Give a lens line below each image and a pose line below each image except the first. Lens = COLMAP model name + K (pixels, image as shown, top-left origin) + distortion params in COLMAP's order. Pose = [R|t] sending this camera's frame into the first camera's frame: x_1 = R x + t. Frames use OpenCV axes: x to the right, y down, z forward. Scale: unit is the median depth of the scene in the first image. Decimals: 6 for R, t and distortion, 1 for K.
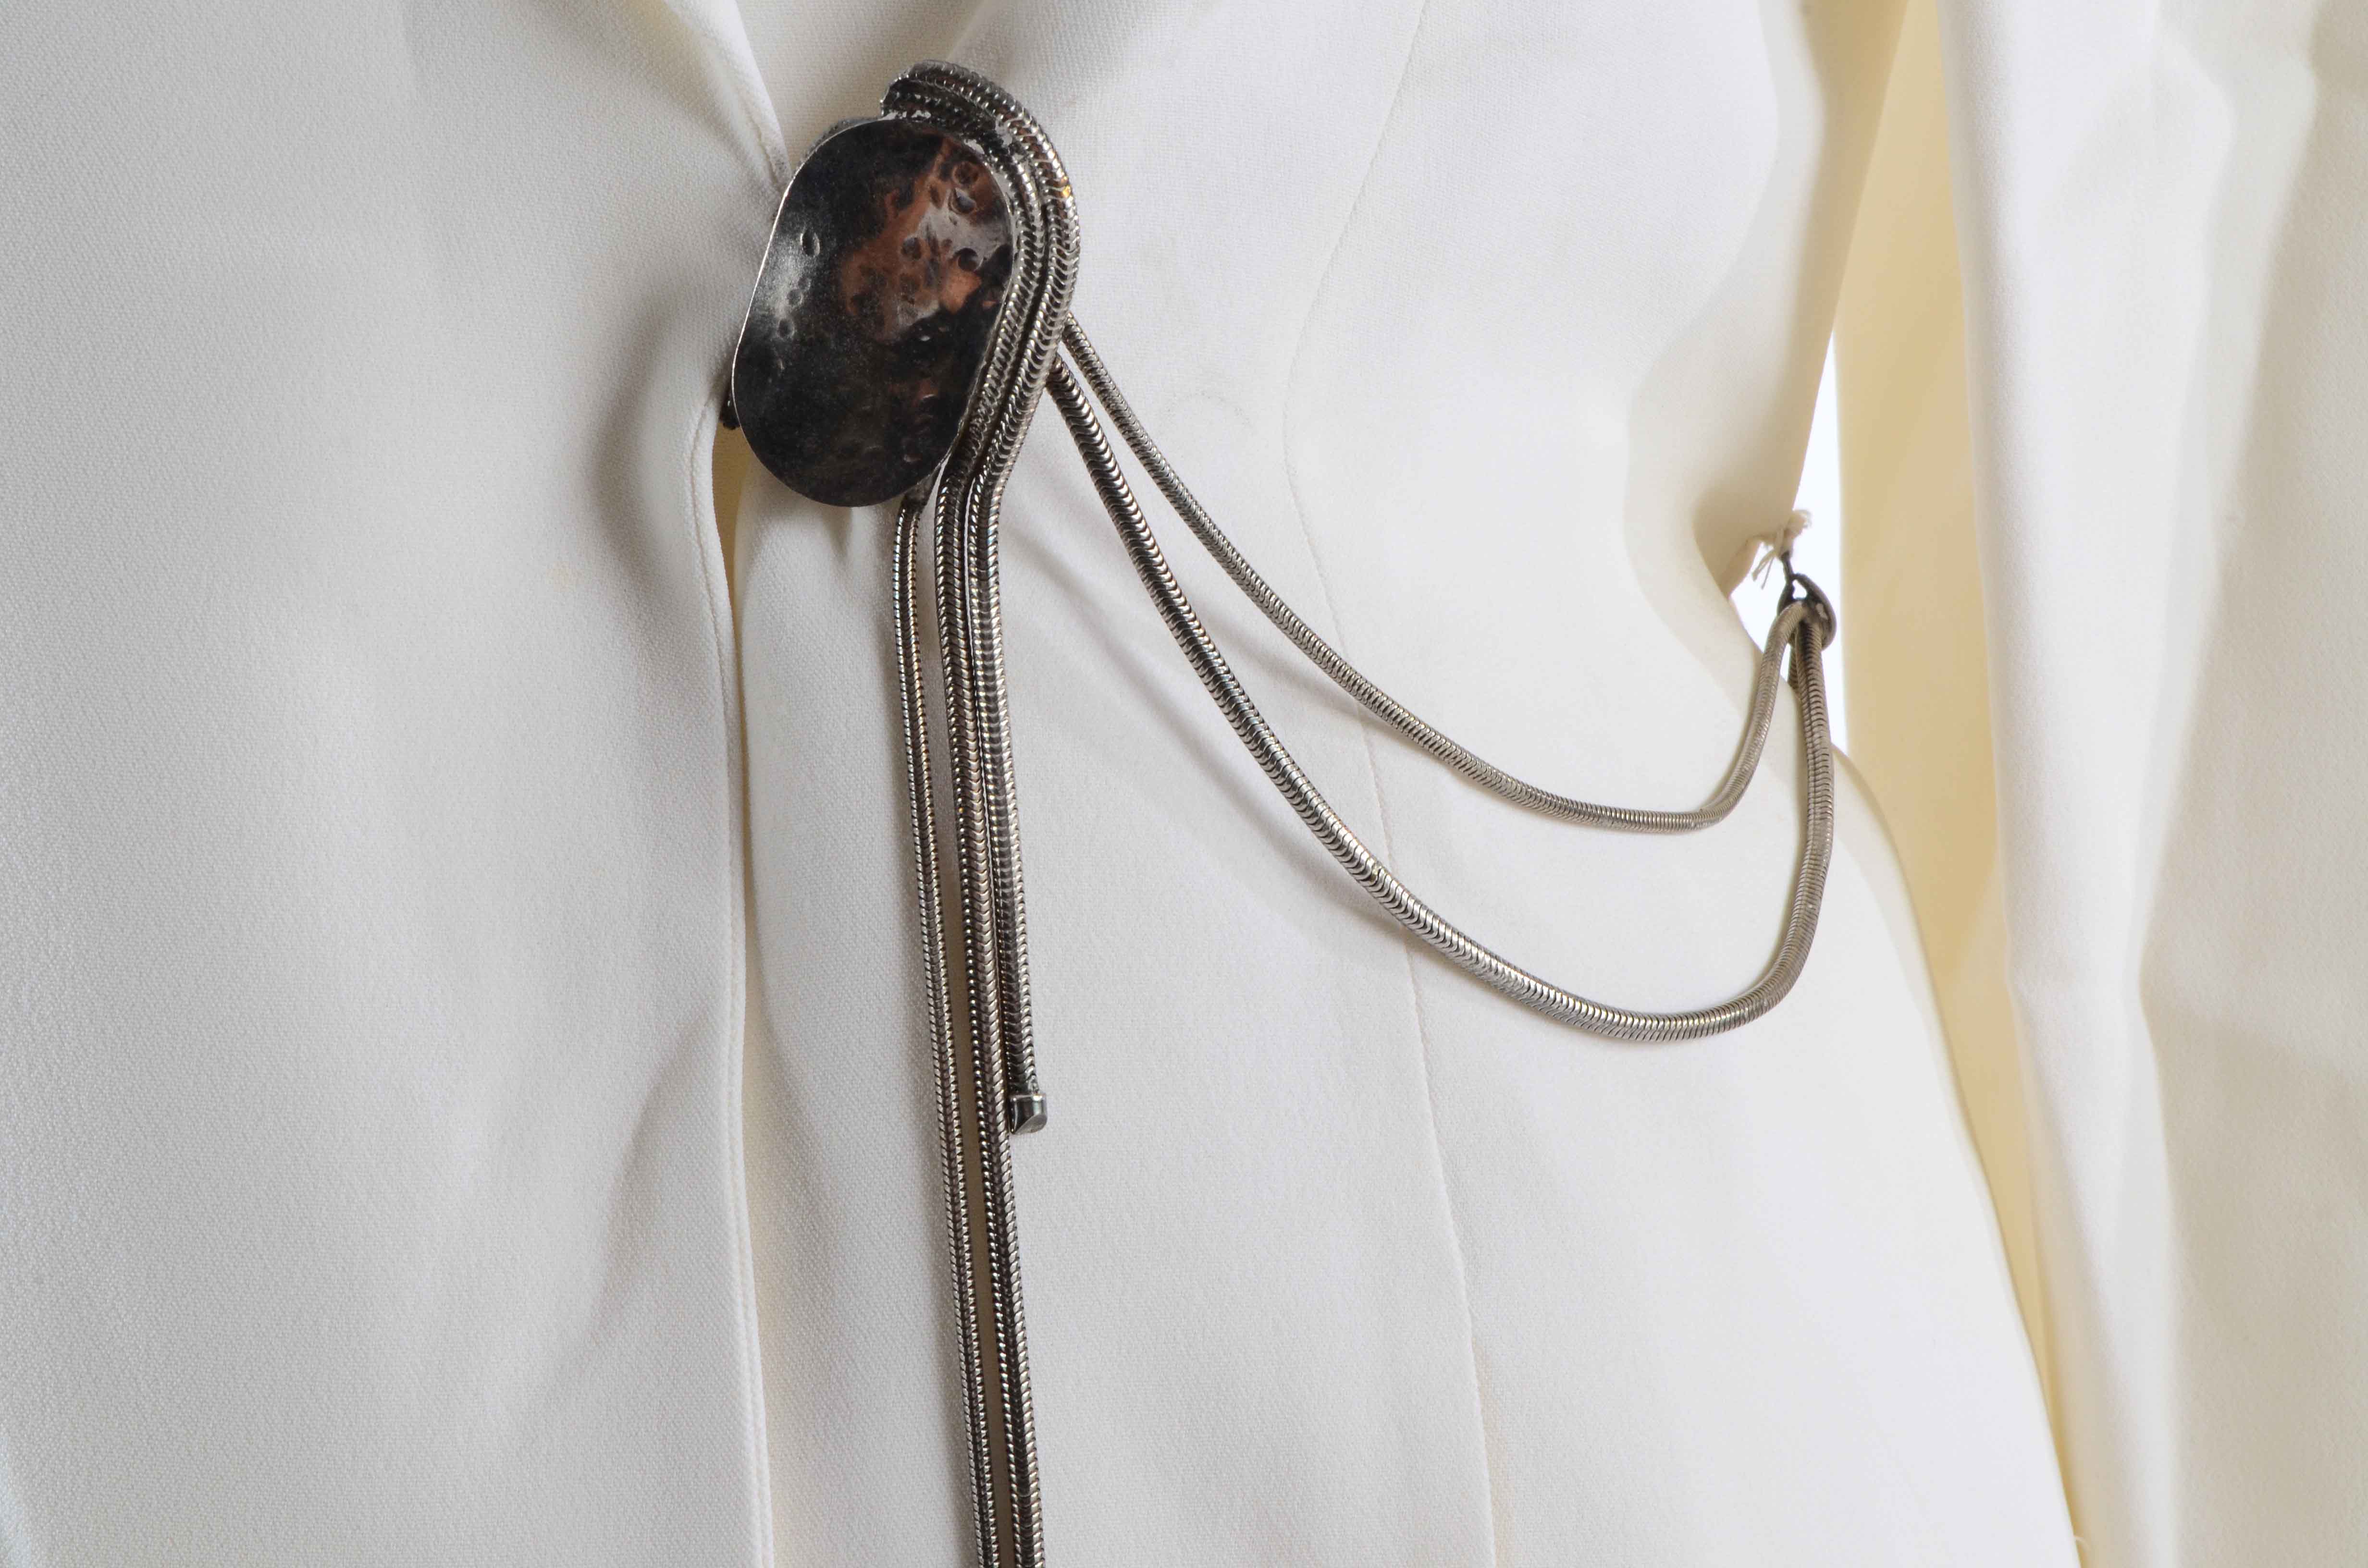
lens RADIAL K [[5508.5, 0, 1180.6], [0, 5508.5, 781.5], [0, 0, 1]] dist [0.060665, 0.000000]
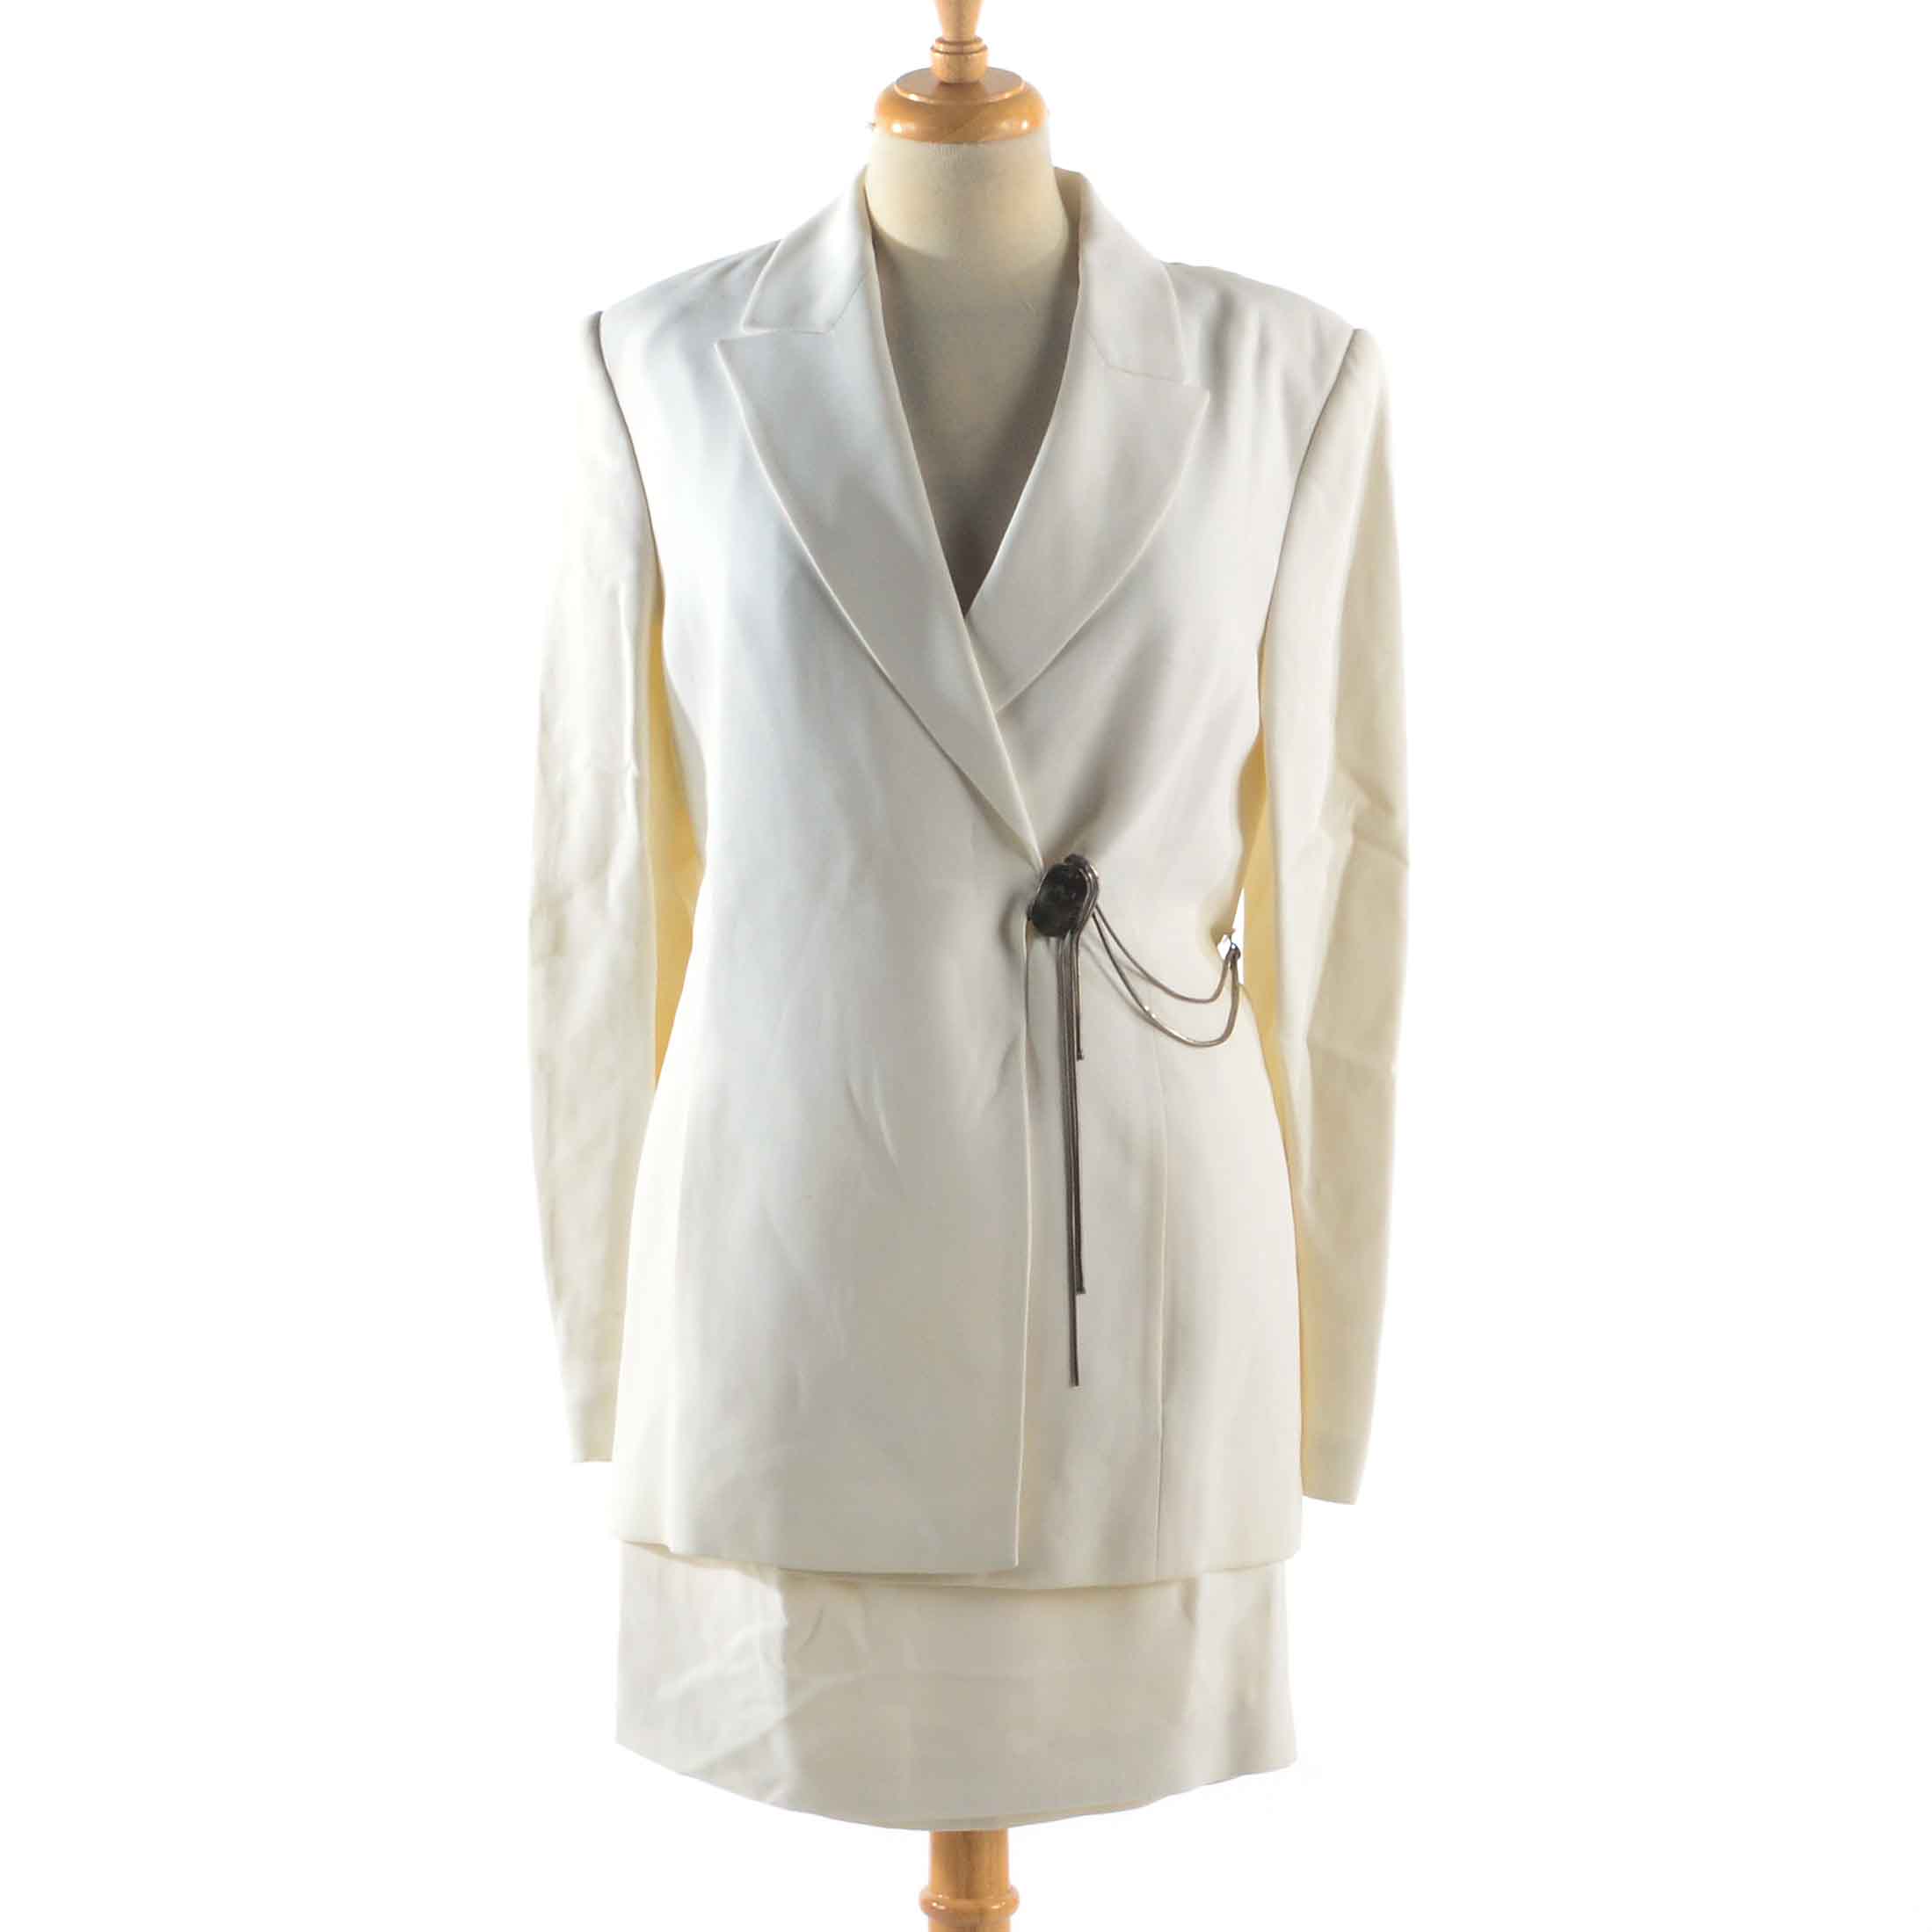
lens RADIAL K [[4244.2, 0, 964.8], [0, 4244.2, 967.9], [0, 0, 1]] dist [0.076800, 0.000000]
pose [[0.997475, 0.036013, 0.061204, -0.370128], [-0.037780, 0.998895, 0.027966, -0.125333], [-0.060129, -0.030208, 0.997733, -2.844981]]
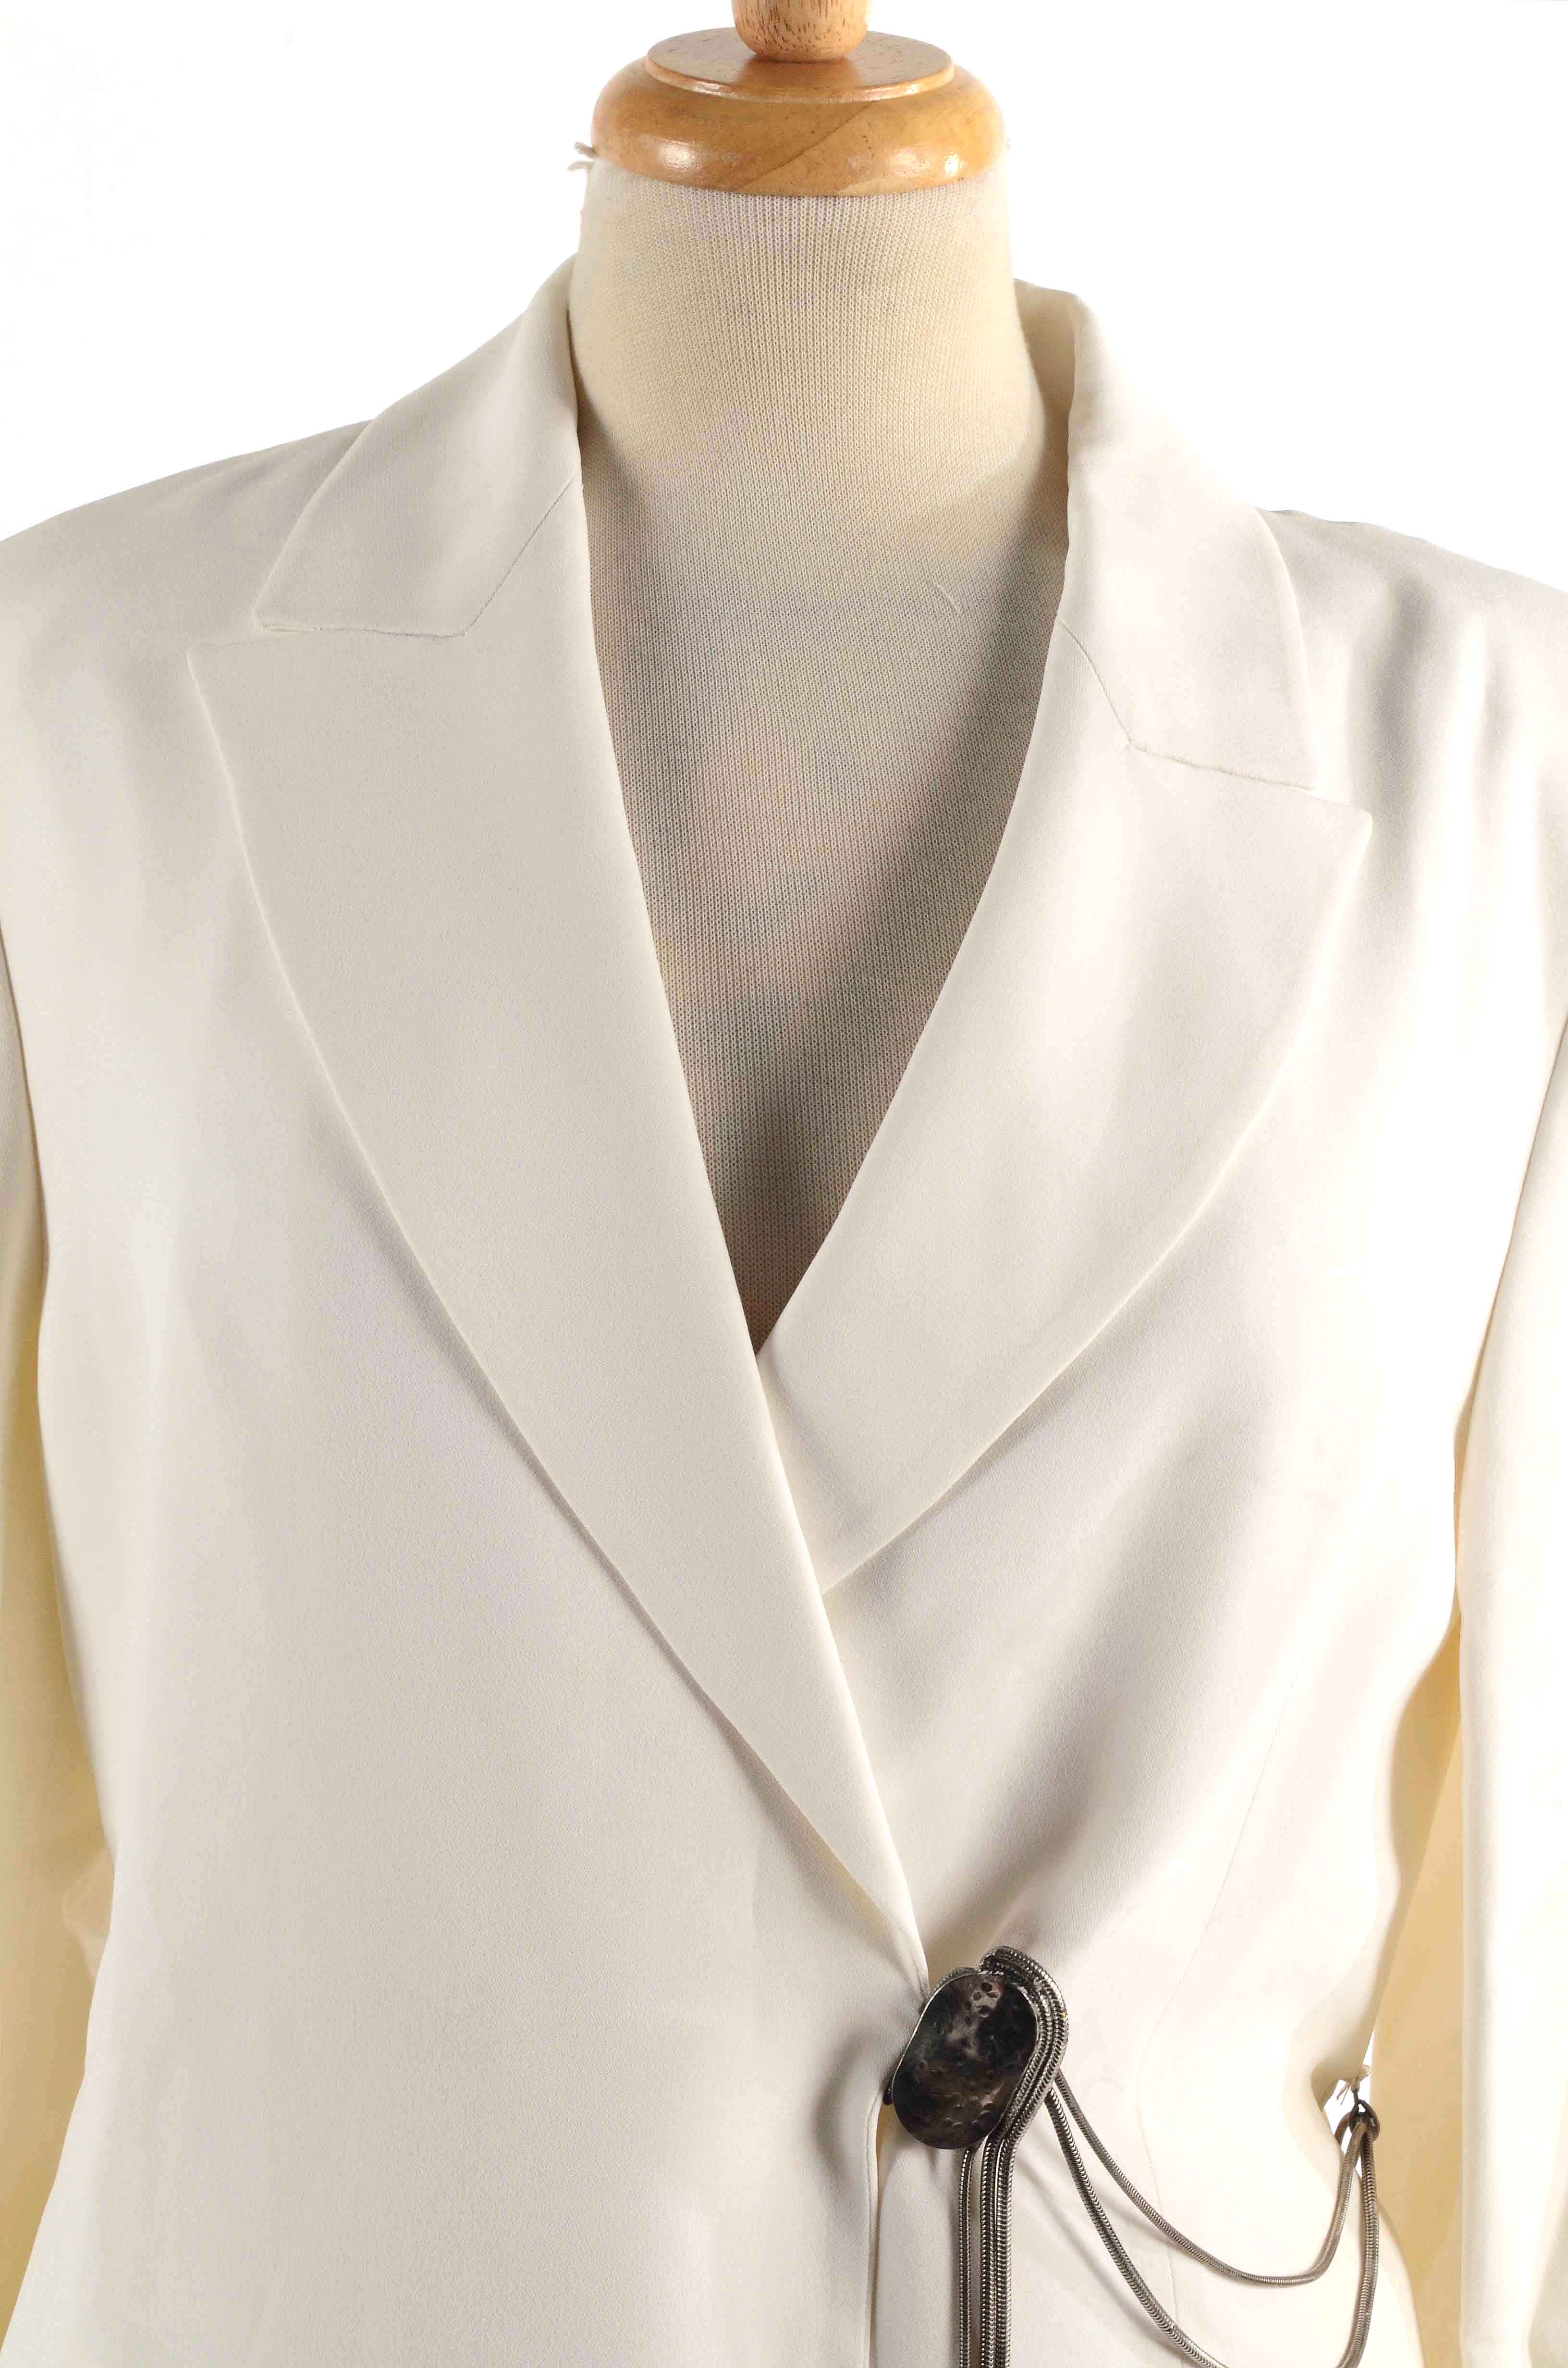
lens RADIAL K [[5508.5, 0, 789.3], [0, 5508.5, 1185.7], [0, 0, 1]] dist [0.060665, 0.000000]
pose [[0.994923, 0.079837, 0.061265, -0.264600], [-0.078478, 0.996620, -0.024293, -0.343991], [-0.062998, 0.019362, 0.997826, -1.032130]]
